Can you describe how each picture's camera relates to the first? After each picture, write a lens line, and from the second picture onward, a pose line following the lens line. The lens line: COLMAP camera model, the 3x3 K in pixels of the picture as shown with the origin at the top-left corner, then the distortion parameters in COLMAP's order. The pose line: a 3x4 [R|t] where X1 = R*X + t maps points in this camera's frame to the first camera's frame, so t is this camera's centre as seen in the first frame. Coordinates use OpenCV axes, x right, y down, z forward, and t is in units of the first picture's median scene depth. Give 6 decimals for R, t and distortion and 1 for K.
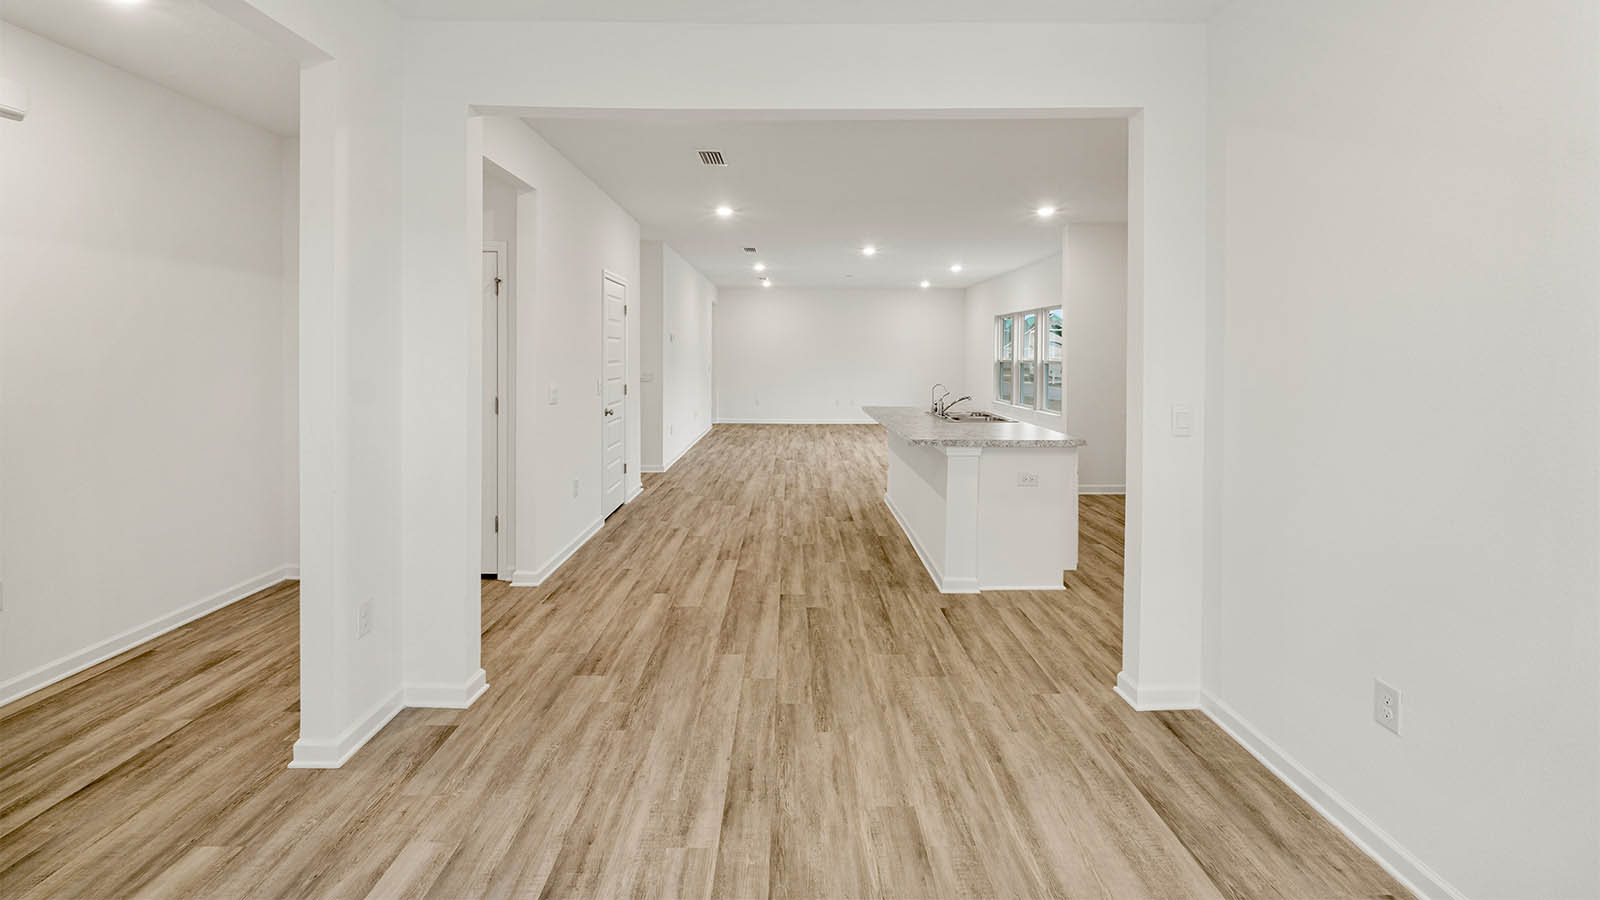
lens RADIAL K [[673.5, 0, 793.4], [0, 673.5, 362.5], [0, 0, 1]] dist [-0.010946, 0.000226]
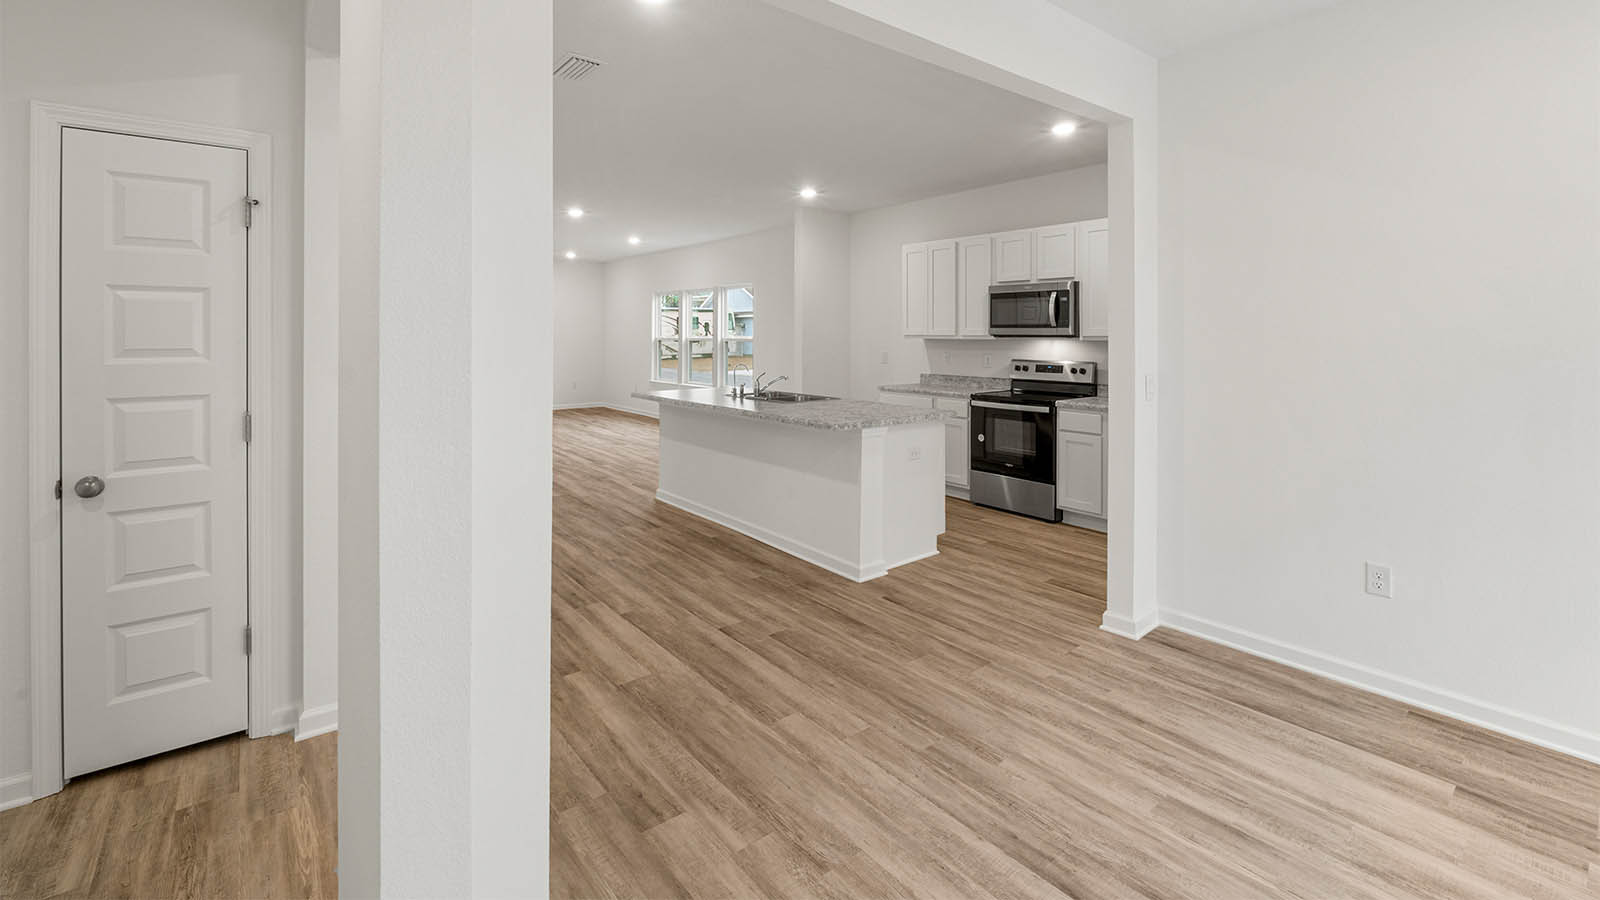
lens RADIAL K [[689.4, 0, 789.4], [0, 689.4, 334.6], [0, 0, 1]] dist [-0.009338, 0.000171]
pose [[0.787666, -0.005522, 0.616078, -0.811030], [0.010822, 0.999930, -0.004874, -0.008615], [-0.616008, 0.010506, 0.787670, 0.512138]]
